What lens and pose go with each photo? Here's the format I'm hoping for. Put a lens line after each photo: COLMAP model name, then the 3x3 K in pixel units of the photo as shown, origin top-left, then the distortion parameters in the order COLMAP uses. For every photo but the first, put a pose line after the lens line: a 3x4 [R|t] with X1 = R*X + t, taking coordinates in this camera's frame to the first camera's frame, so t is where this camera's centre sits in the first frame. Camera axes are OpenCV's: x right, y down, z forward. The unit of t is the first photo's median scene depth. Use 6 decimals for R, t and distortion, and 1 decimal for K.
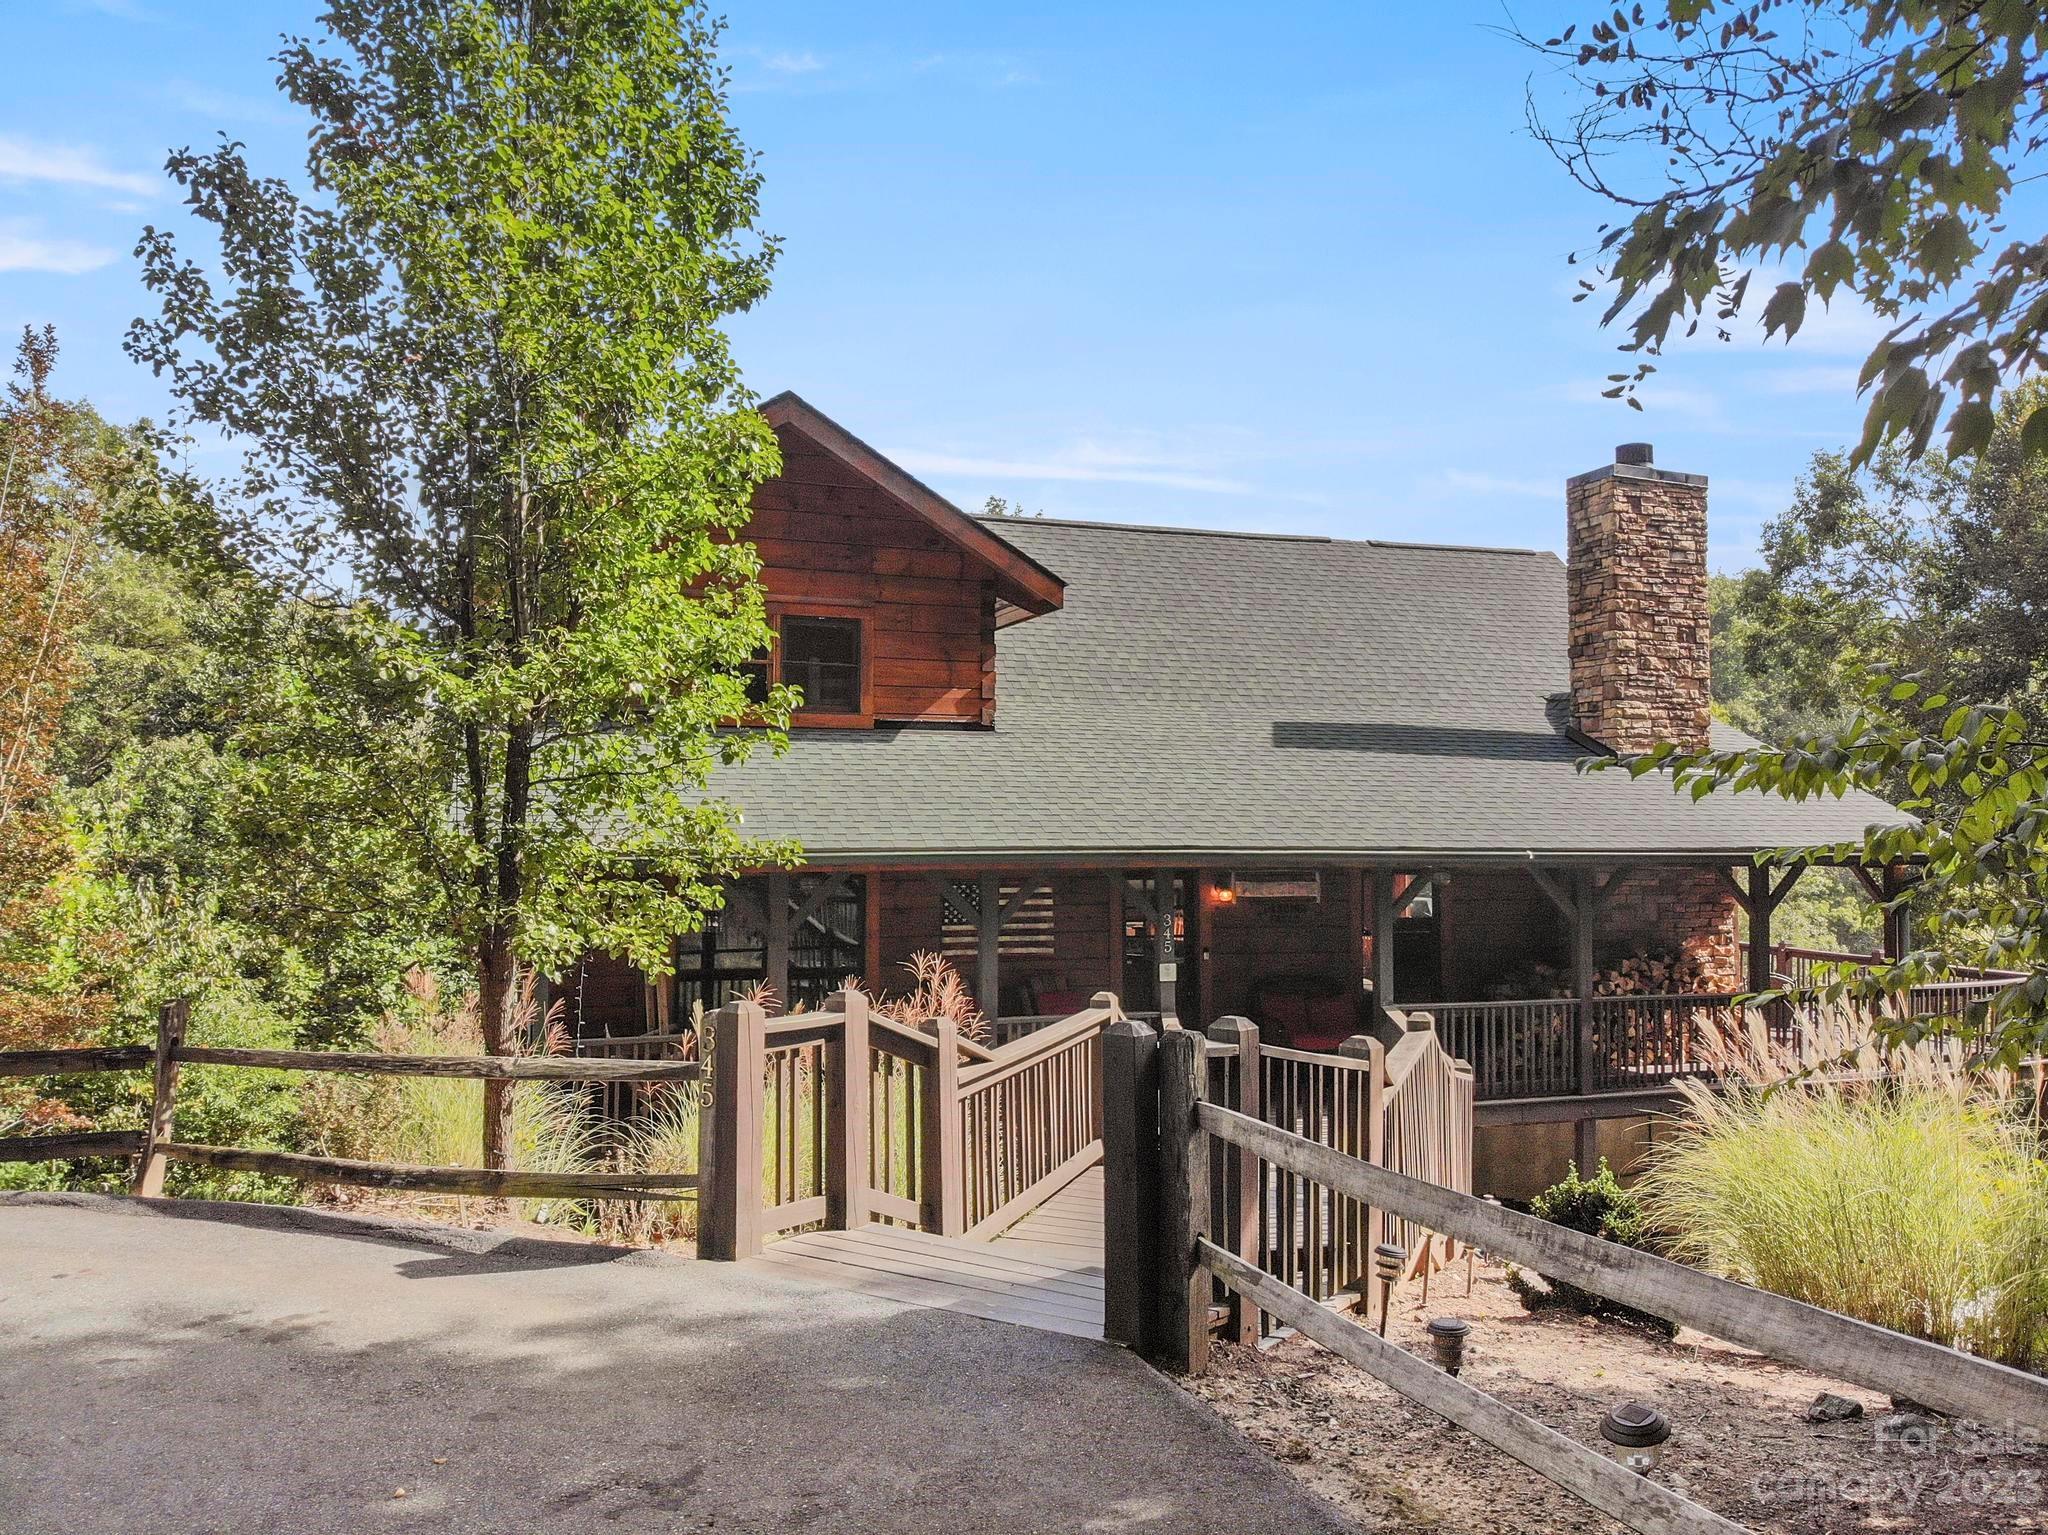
lens RADIAL K [[1415.8, 0, 1007.0], [0, 1415.8, 711.3], [0, 0, 1]] dist [0.105054, -0.260505]
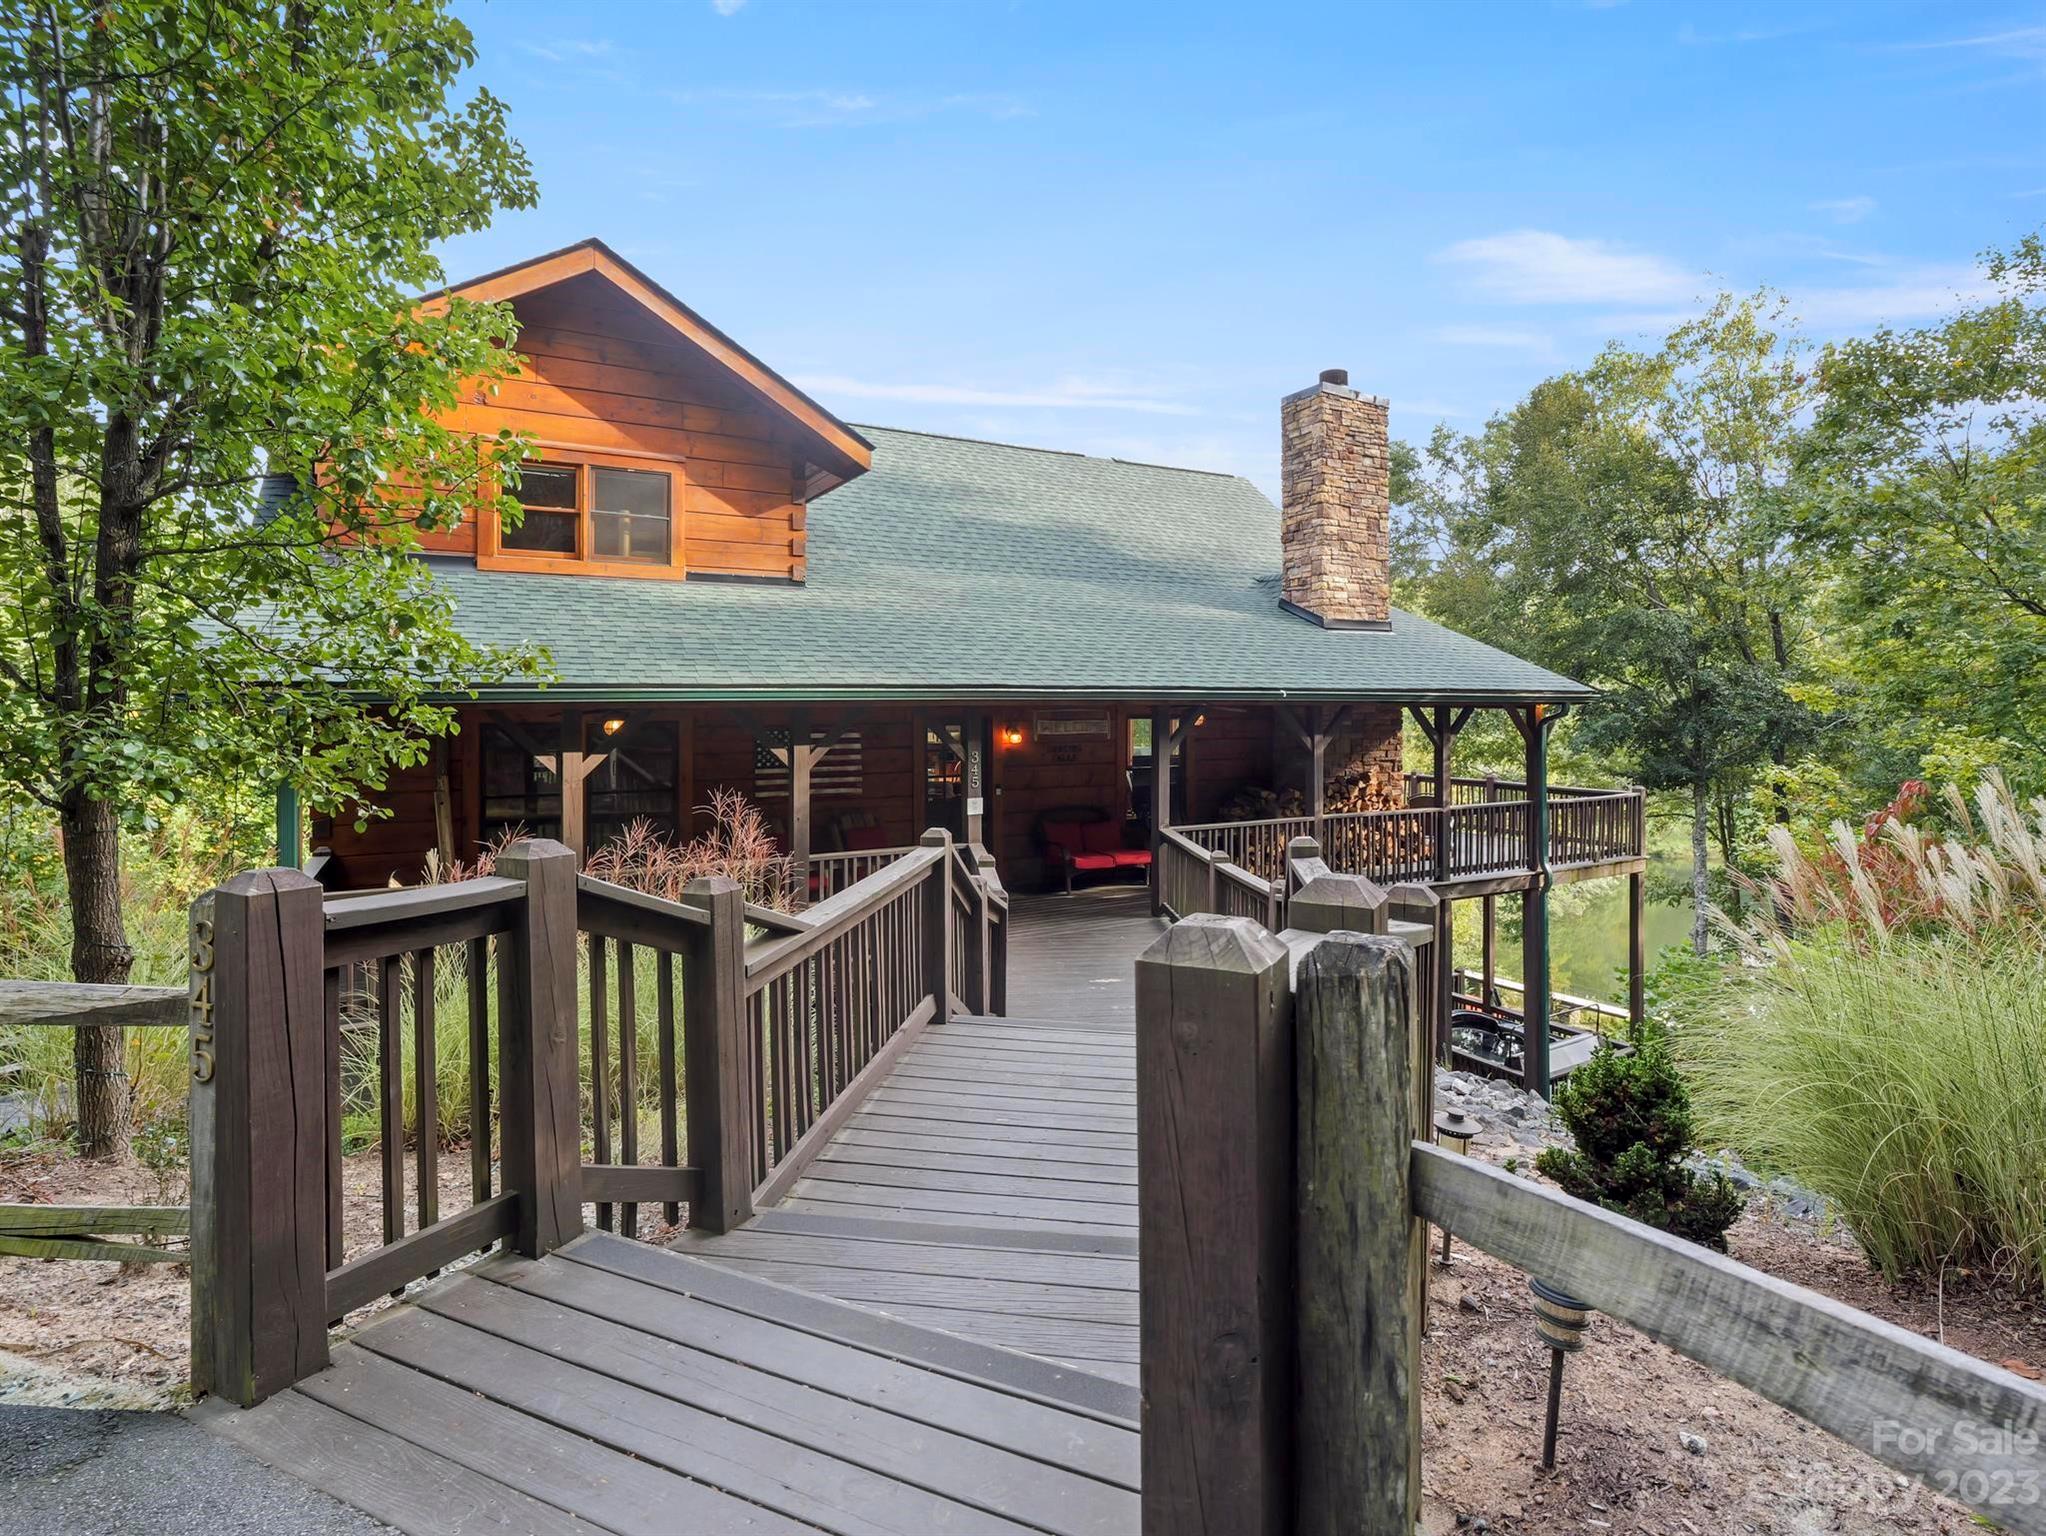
lens RADIAL K [[983.3, 0, 1014.2], [0, 983.3, 678.1], [0, 0, 1]] dist [-0.003507, -0.000753]
pose [[0.980179, -0.003810, 0.198079, -0.001339], [-0.005551, 0.998895, 0.046679, 0.042280], [-0.198038, -0.046853, 0.979074, 0.220428]]
